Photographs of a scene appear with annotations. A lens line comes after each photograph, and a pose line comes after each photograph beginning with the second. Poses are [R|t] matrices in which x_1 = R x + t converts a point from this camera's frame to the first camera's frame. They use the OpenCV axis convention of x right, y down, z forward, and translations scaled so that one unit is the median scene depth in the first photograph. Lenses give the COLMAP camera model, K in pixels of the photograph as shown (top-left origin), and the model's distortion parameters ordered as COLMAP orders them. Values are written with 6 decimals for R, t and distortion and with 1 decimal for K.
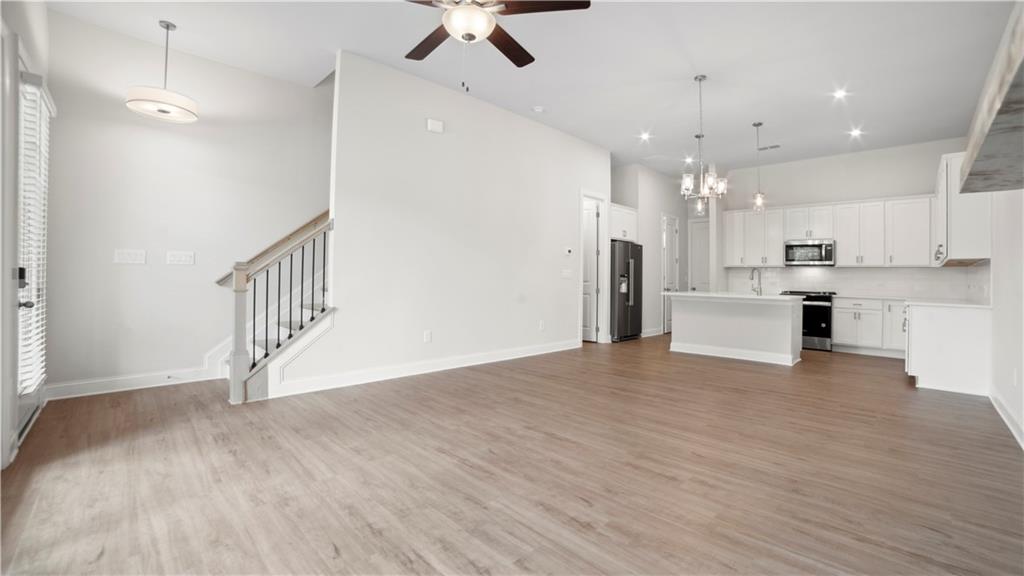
lens RADIAL K [[437.4, 0, 516.1], [0, 437.4, 283.1], [0, 0, 1]] dist [-0.028020, 0.001167]
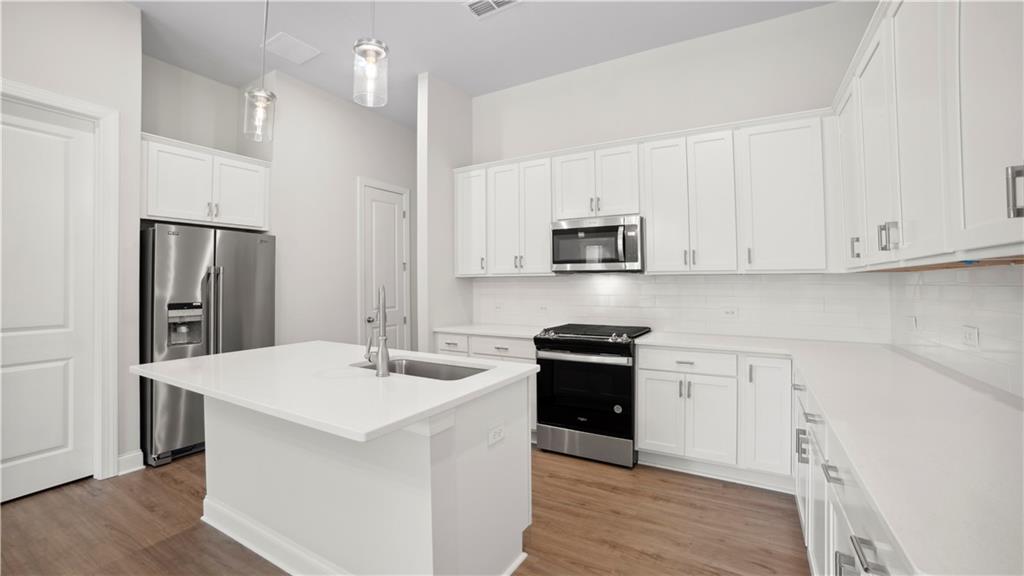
lens RADIAL K [[437.4, 0, 502.5], [0, 437.4, 279.3], [0, 0, 1]] dist [-0.028020, 0.001167]
pose [[0.982577, -0.022757, 0.184455, 0.506367], [0.026331, 0.999510, -0.016948, -0.028951], [-0.183979, 0.021510, 0.982695, 0.570311]]
